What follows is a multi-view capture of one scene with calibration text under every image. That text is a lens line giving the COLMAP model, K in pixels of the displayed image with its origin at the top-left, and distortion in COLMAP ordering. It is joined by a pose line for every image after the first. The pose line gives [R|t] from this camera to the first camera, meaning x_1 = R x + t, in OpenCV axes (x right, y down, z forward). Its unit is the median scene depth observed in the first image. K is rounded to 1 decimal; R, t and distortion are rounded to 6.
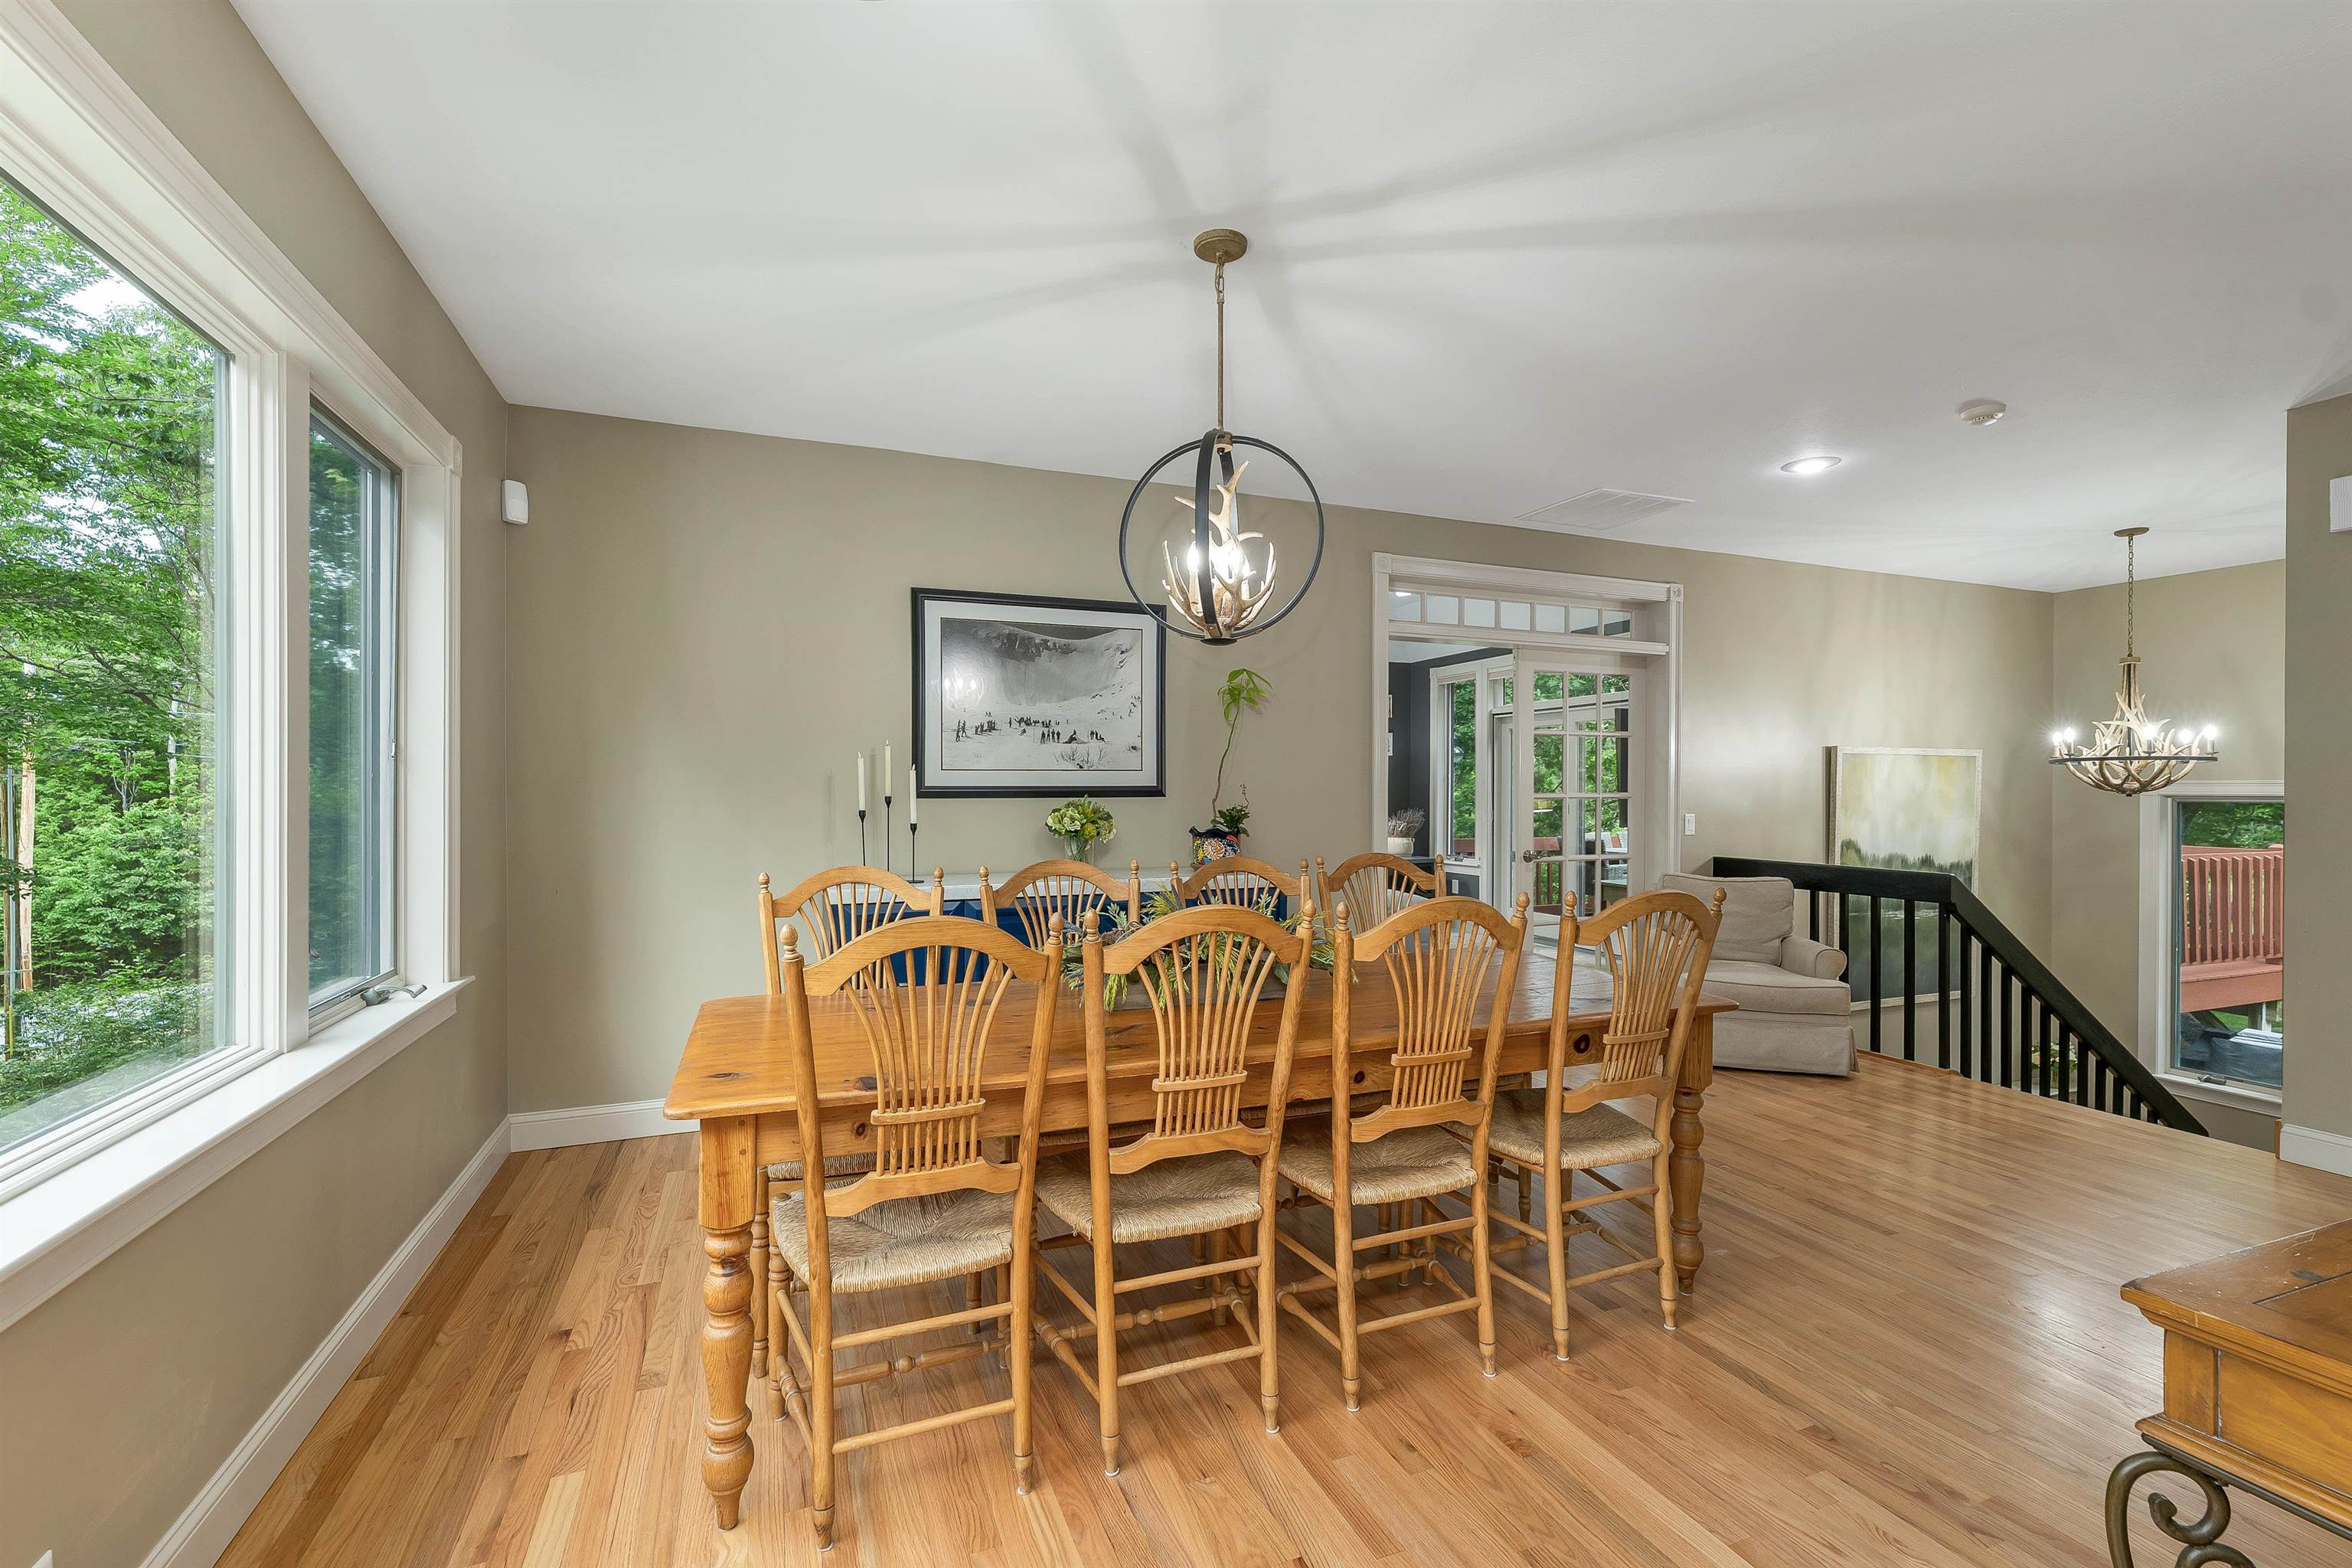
lens RADIAL K [[968.7, 0, 1163.7], [0, 968.7, 785.2], [0, 0, 1]] dist [0.000946, -0.000754]
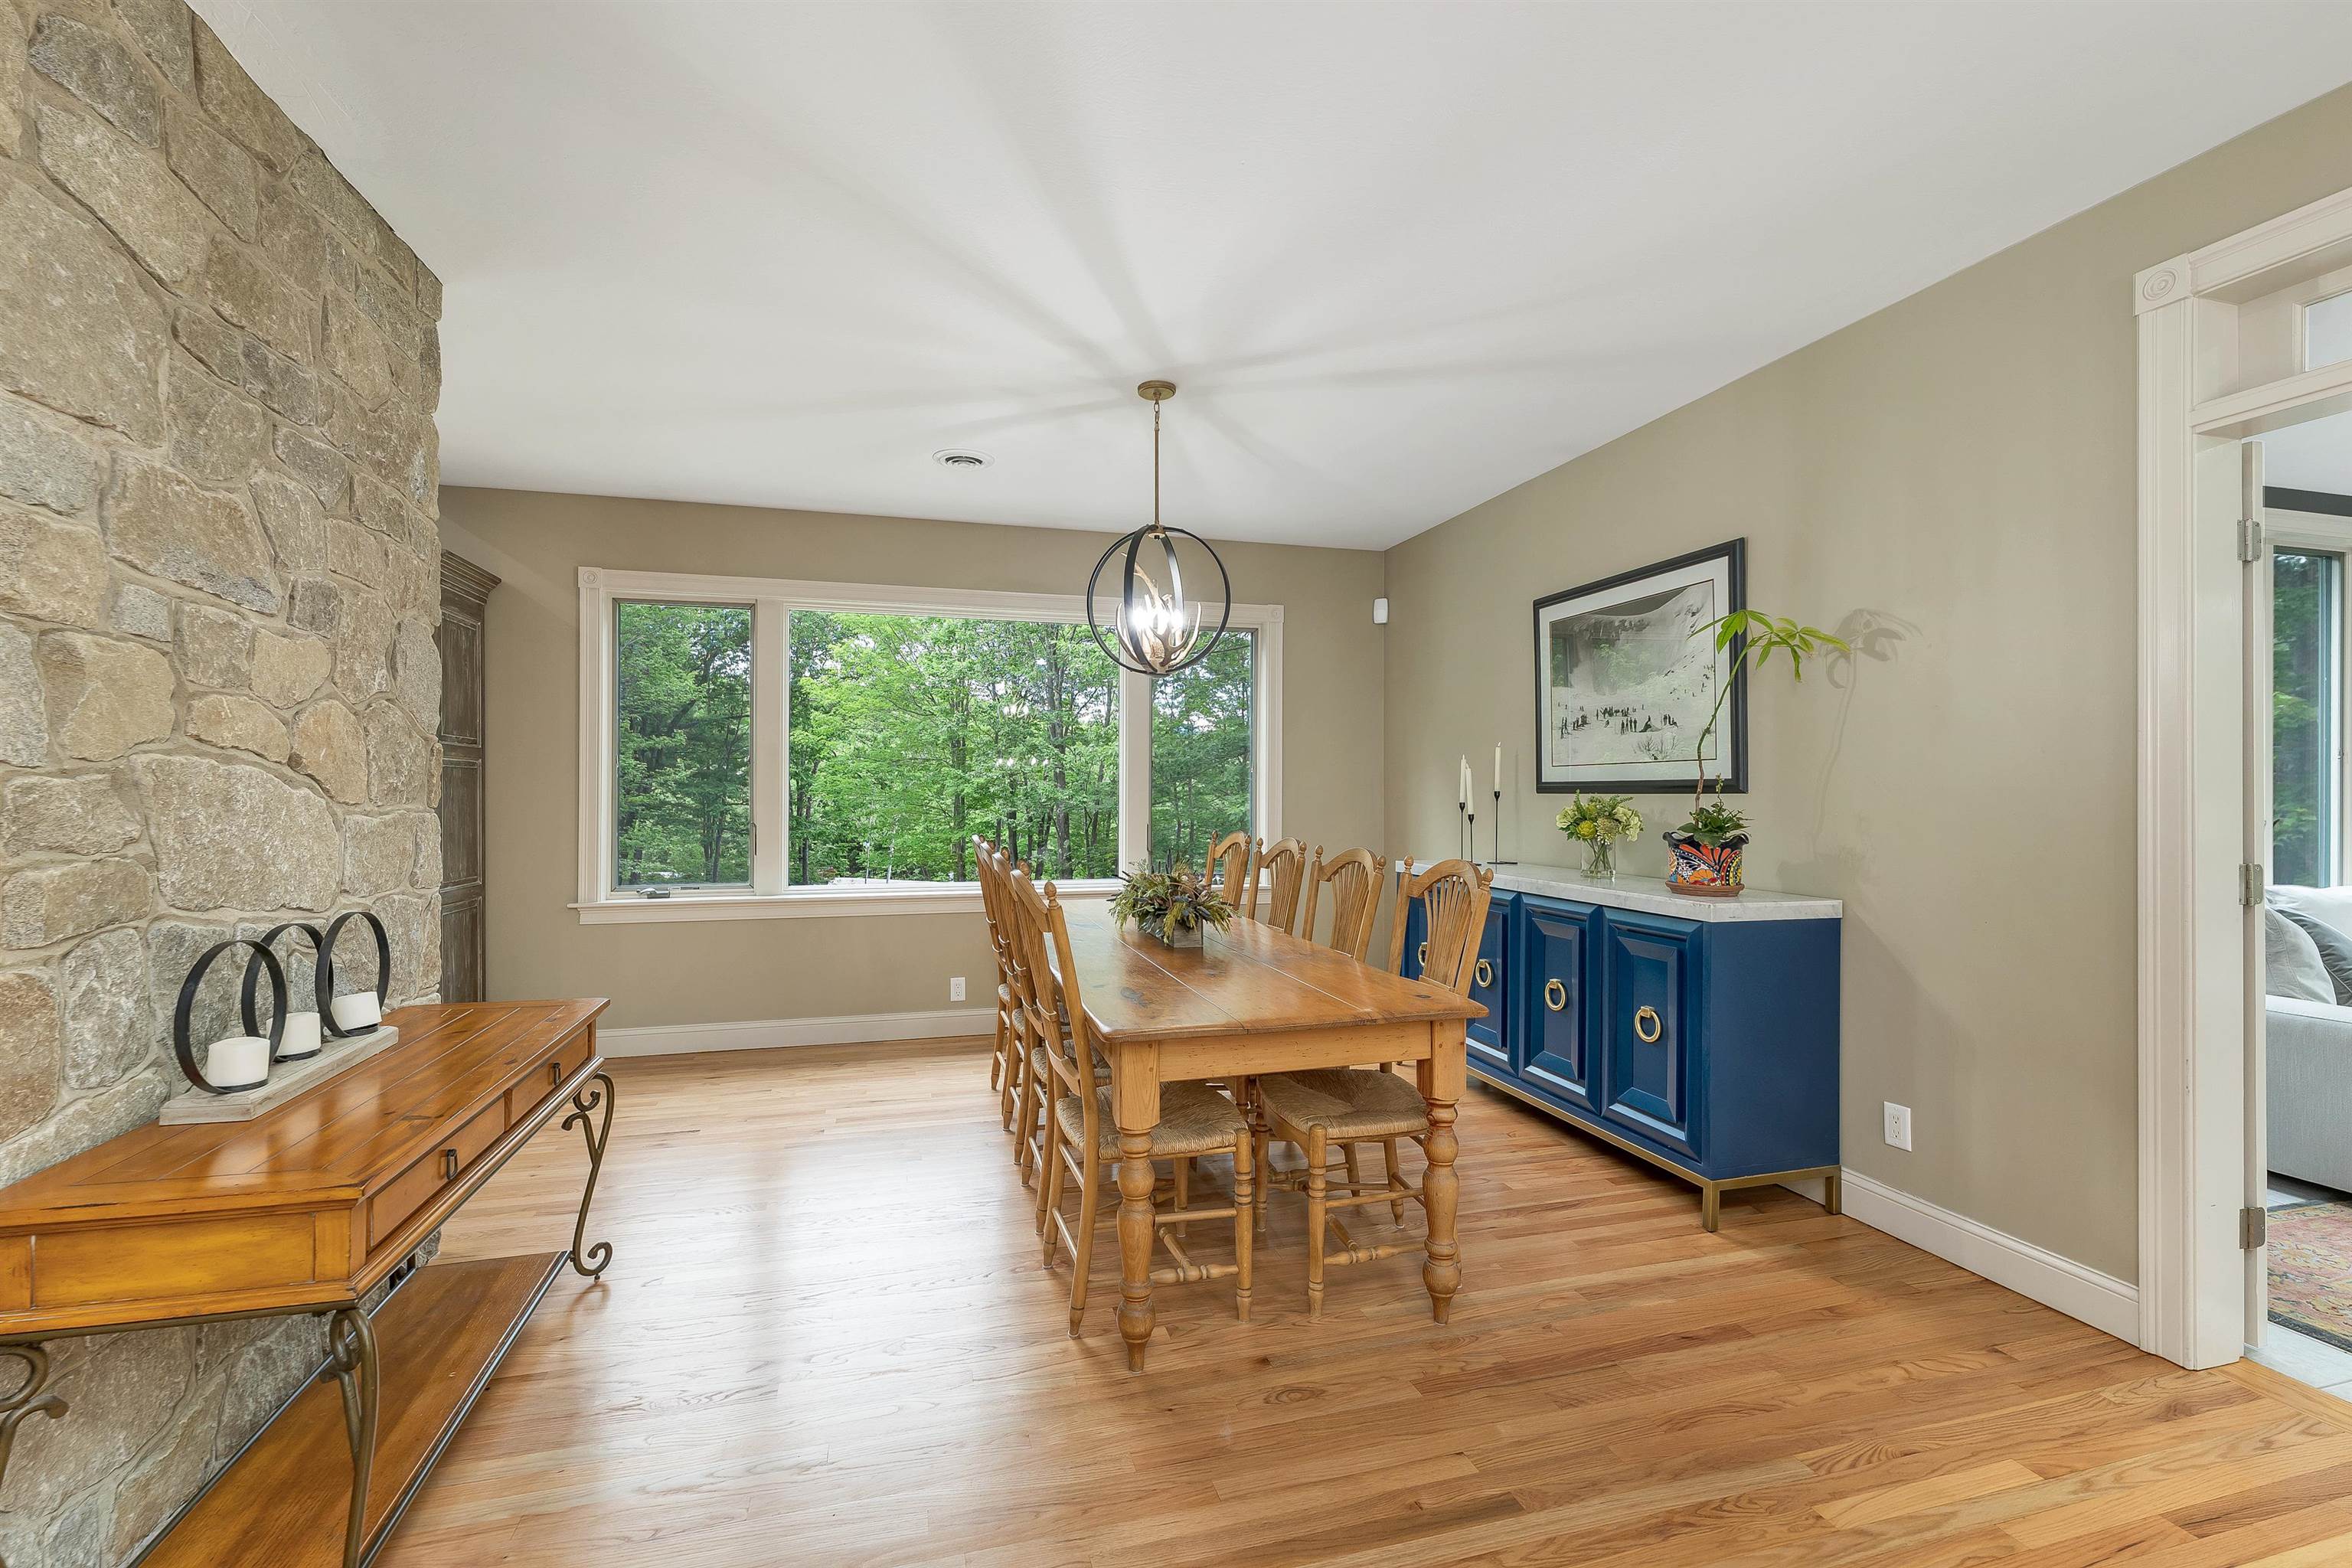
lens RADIAL K [[968.7, 0, 1163.0], [0, 968.7, 790.2], [0, 0, 1]] dist [0.000946, -0.000754]
pose [[-0.093365, -0.003041, -0.995627, 0.828177], [-0.001998, 0.999994, -0.002867, 0.013492], [0.995630, 0.001721, -0.093371, 0.654466]]
